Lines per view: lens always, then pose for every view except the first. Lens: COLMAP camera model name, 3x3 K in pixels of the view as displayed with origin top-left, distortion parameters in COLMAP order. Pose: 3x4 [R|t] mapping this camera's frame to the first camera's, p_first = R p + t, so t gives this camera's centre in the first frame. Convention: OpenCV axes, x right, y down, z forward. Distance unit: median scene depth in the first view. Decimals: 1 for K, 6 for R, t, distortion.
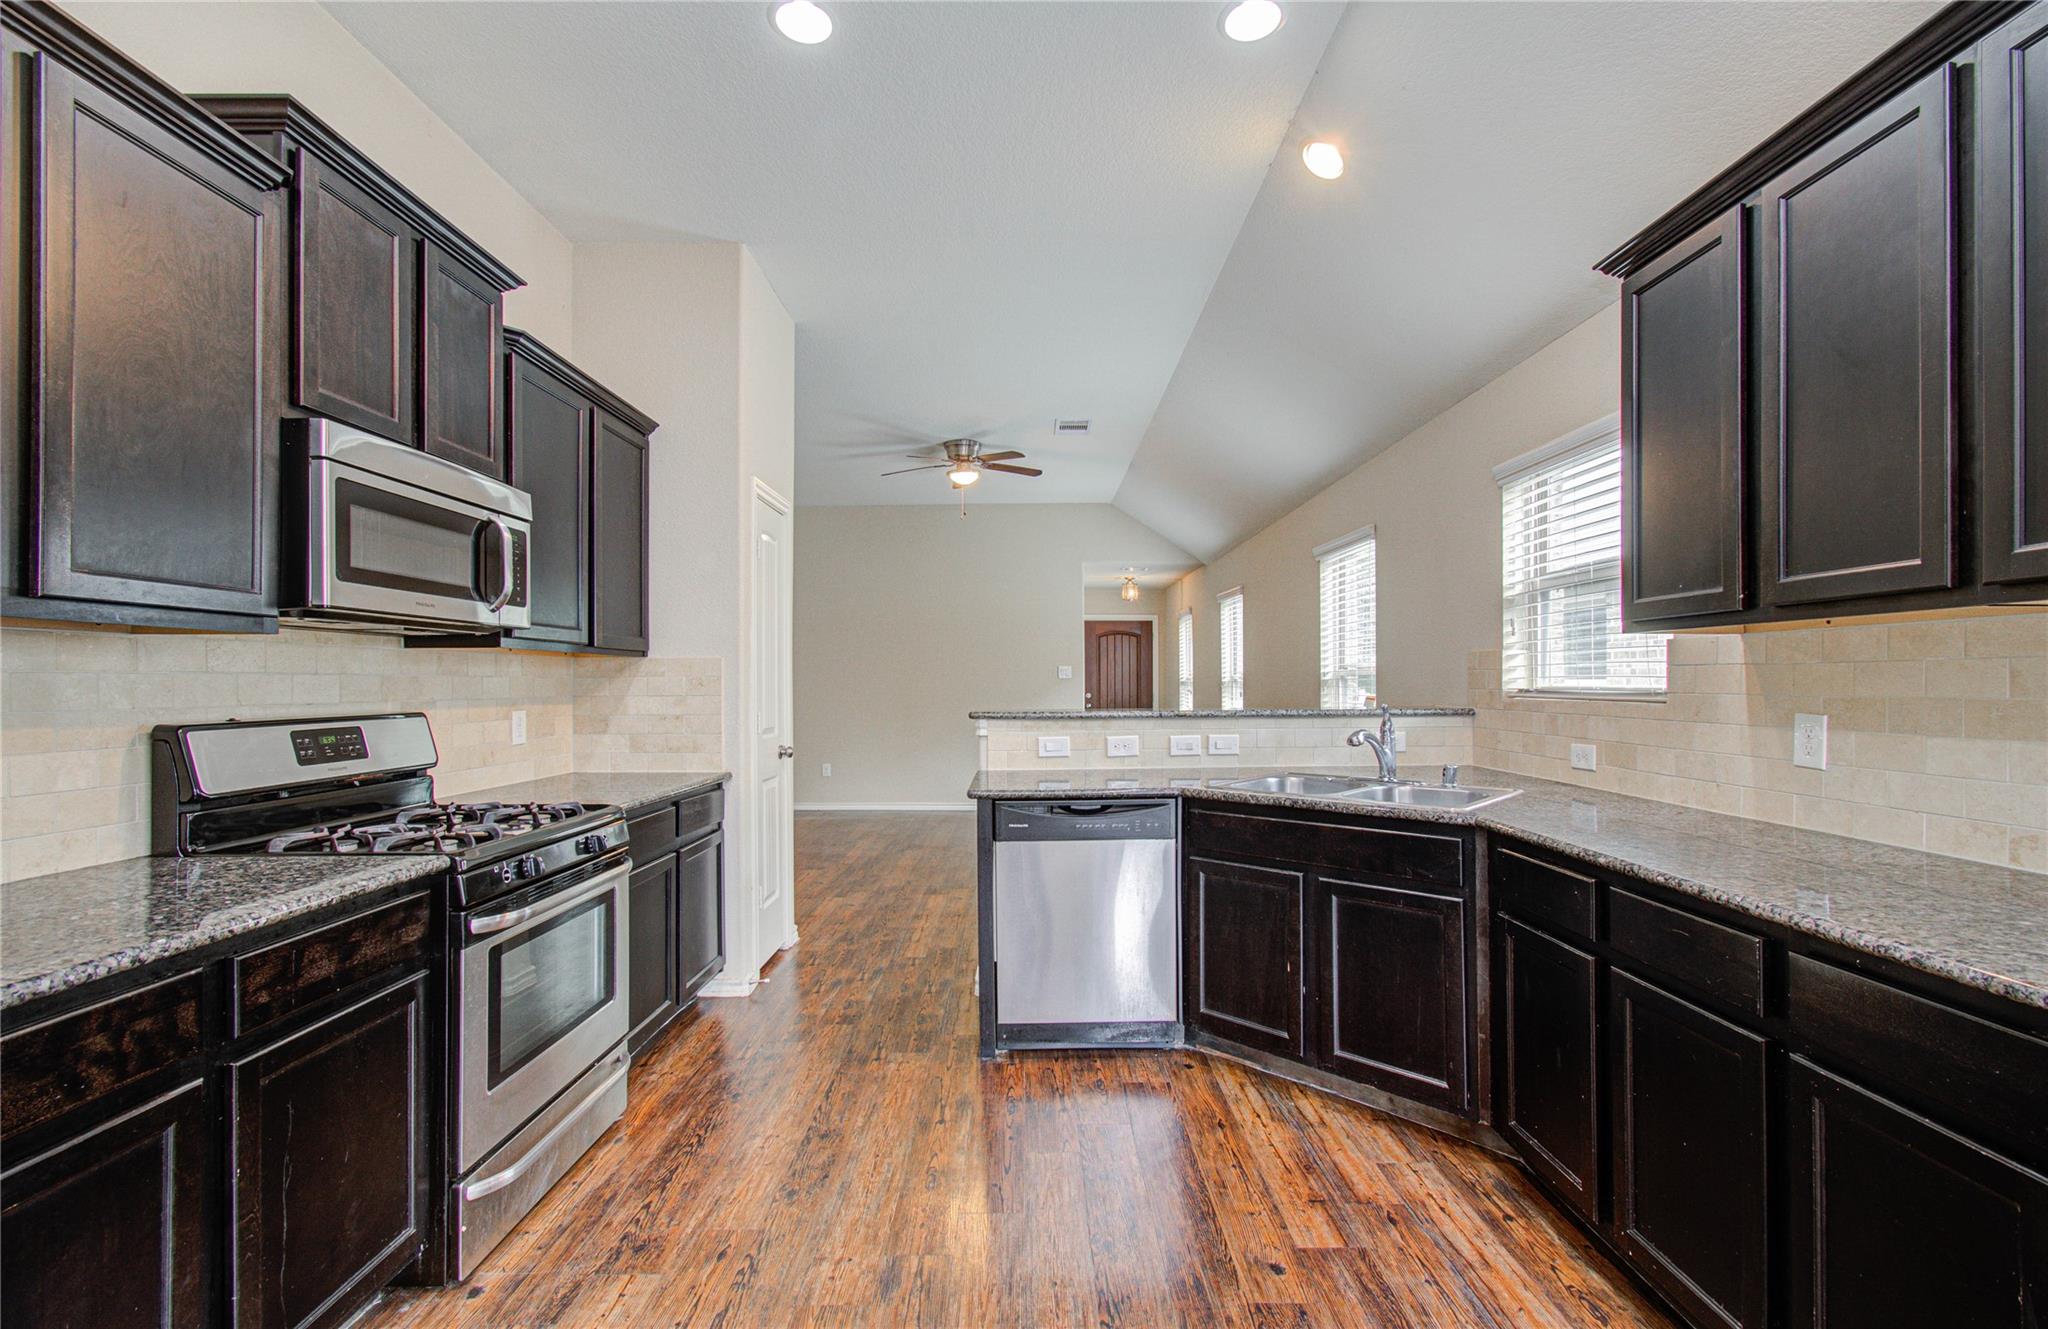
lens RADIAL K [[889.8, 0, 1028.3], [0, 889.8, 674.7], [0, 0, 1]] dist [-0.006600, 0.005901]
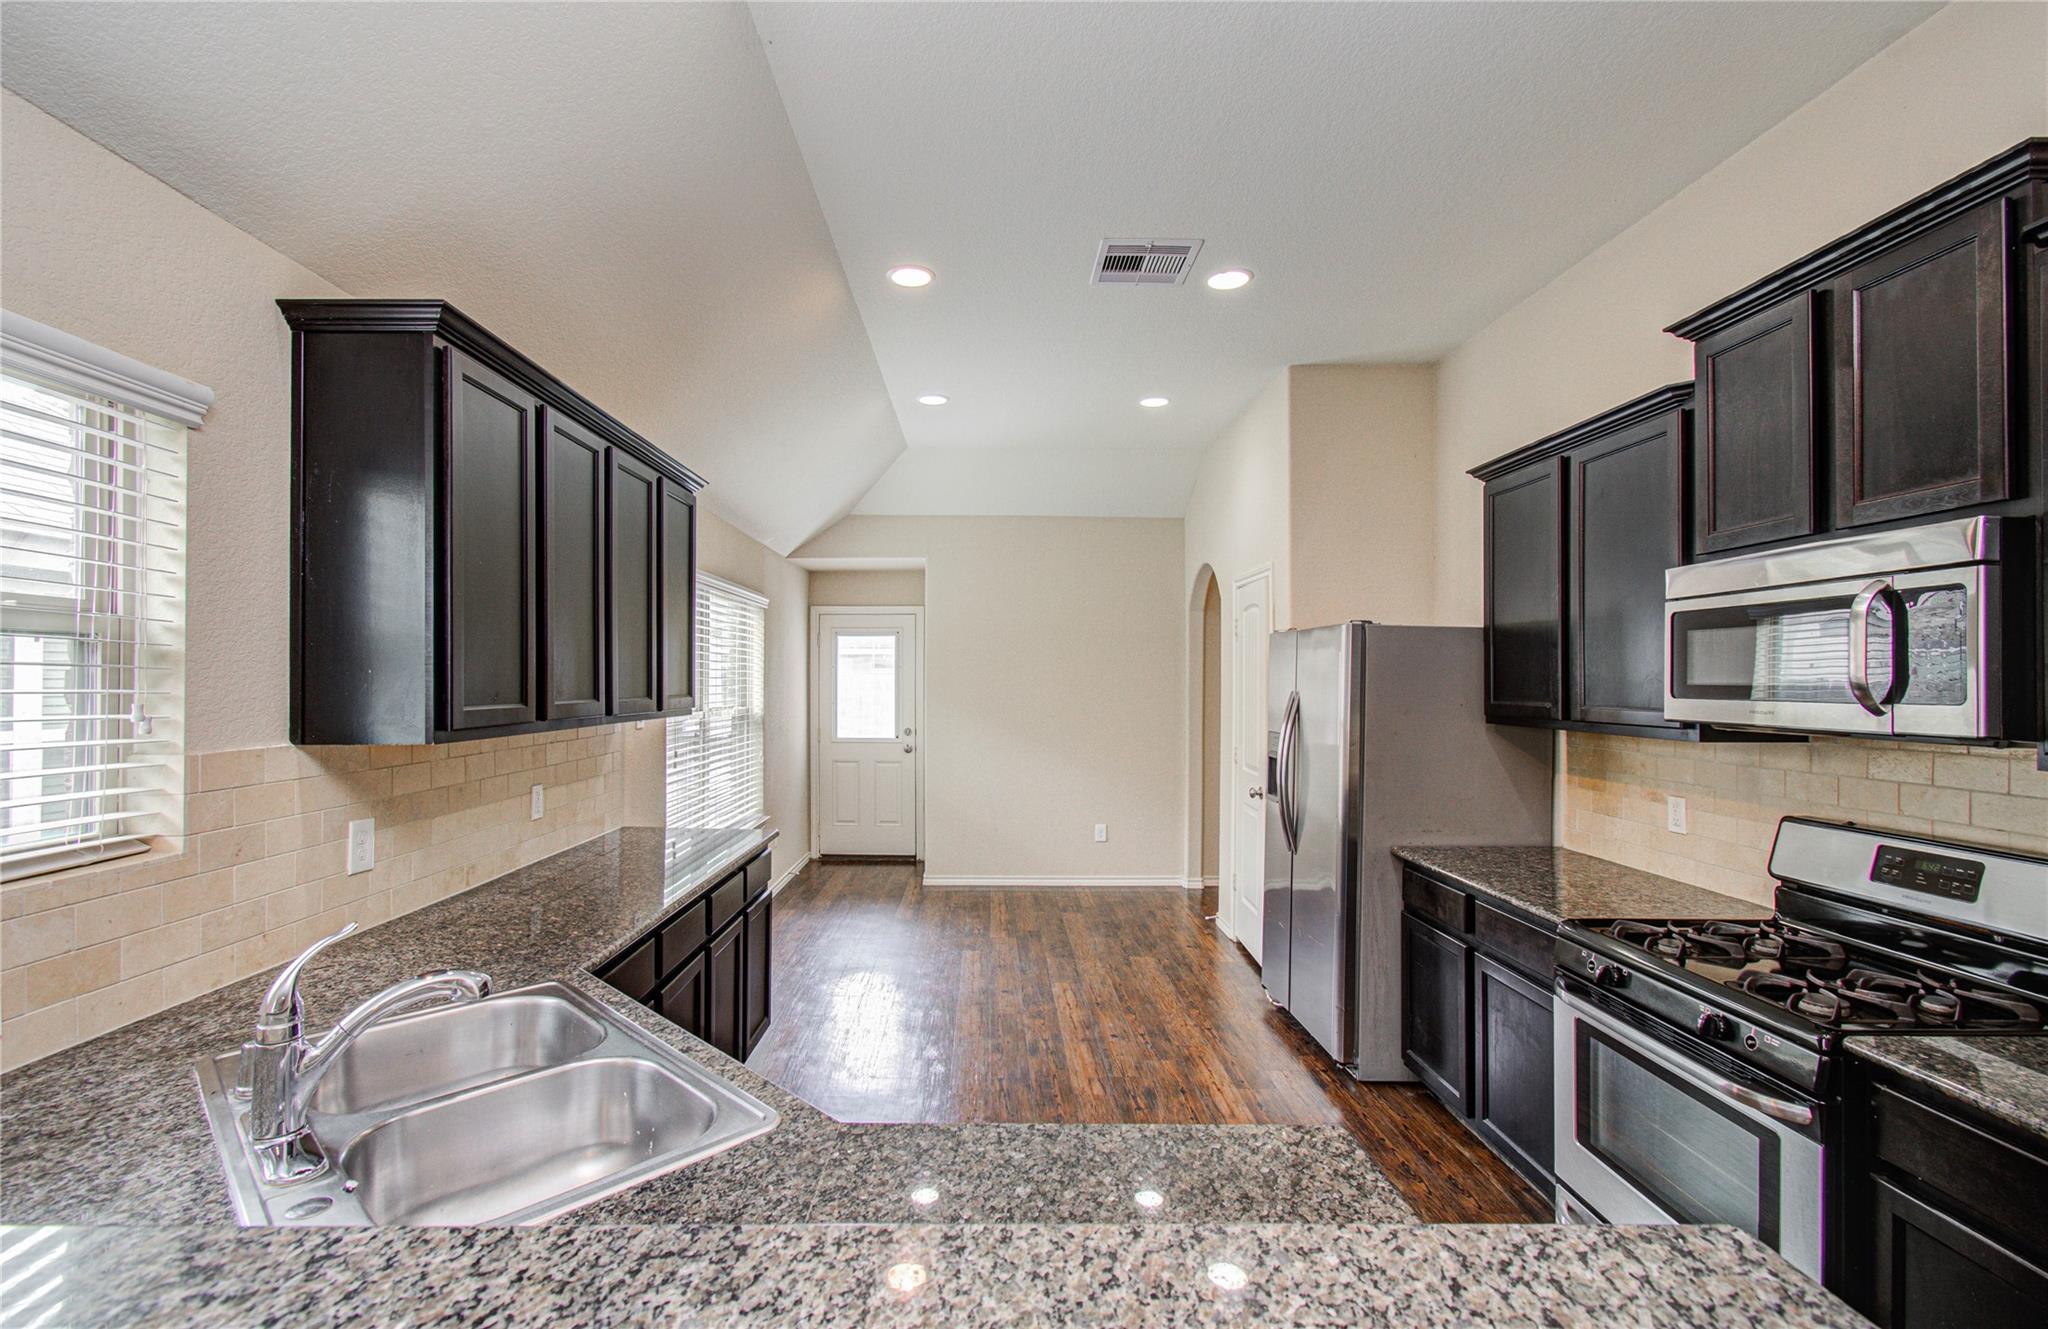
lens RADIAL K [[889.8, 0, 994.1], [0, 889.8, 669.6], [0, 0, 1]] dist [-0.006600, 0.005901]
pose [[-0.999955, -0.000282, -0.009508, 0.120805], [-0.000093, 0.999802, -0.019876, -0.089617], [0.009512, -0.019875, -0.999757, 1.636012]]
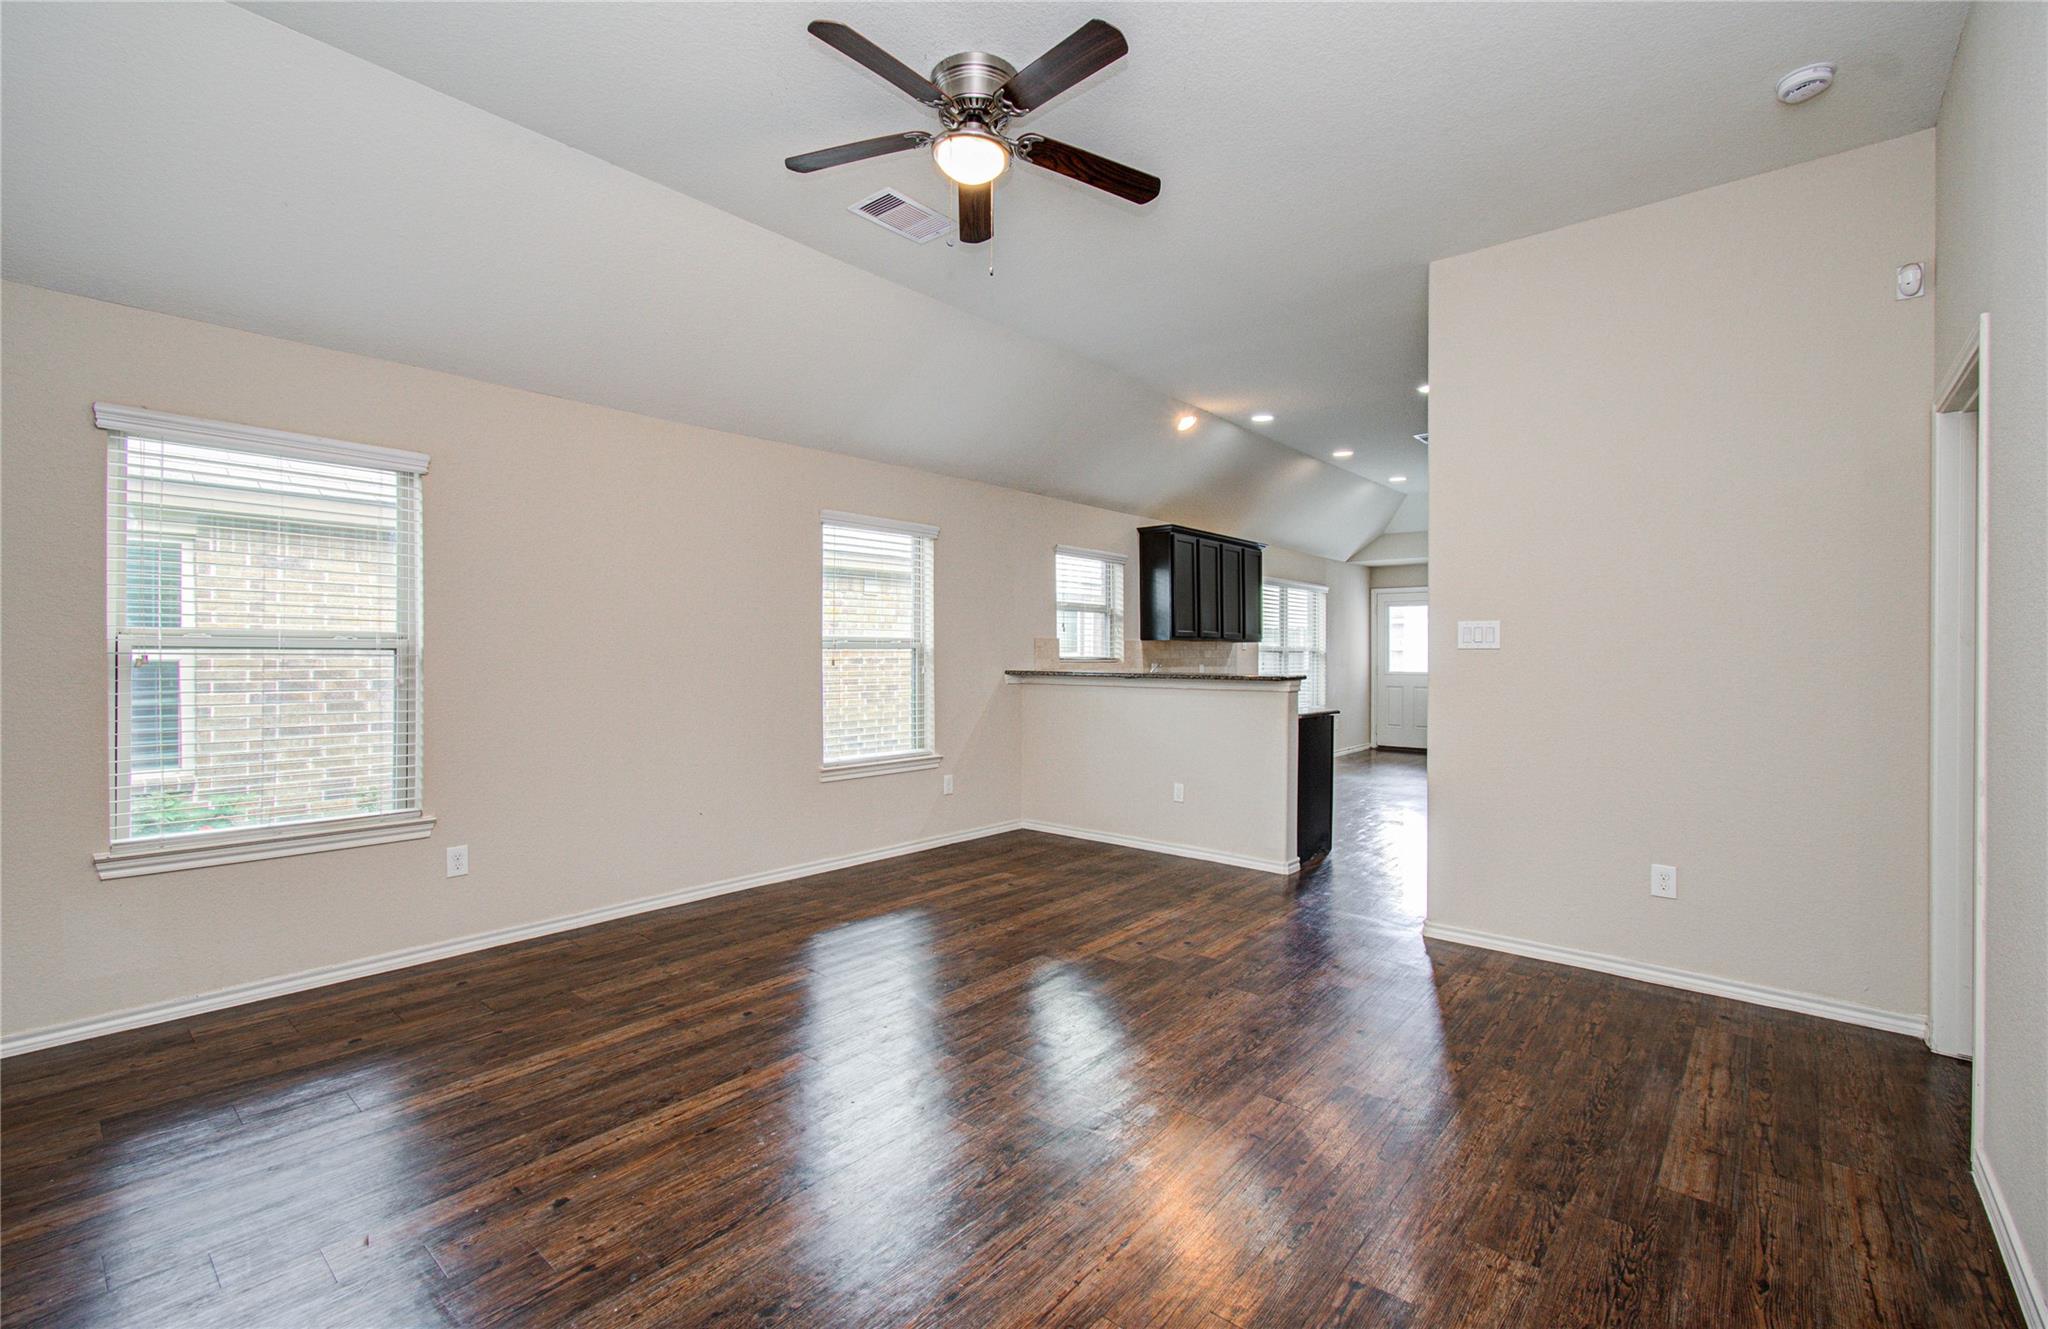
lens RADIAL K [[889.8, 0, 1042.7], [0, 889.8, 650.8], [0, 0, 1]] dist [-0.006600, 0.005901]
pose [[-0.774694, 0.006244, 0.632306, -0.914463], [-0.003003, 0.999904, -0.013553, 0.035195], [-0.632330, -0.012398, -0.774600, 3.385316]]
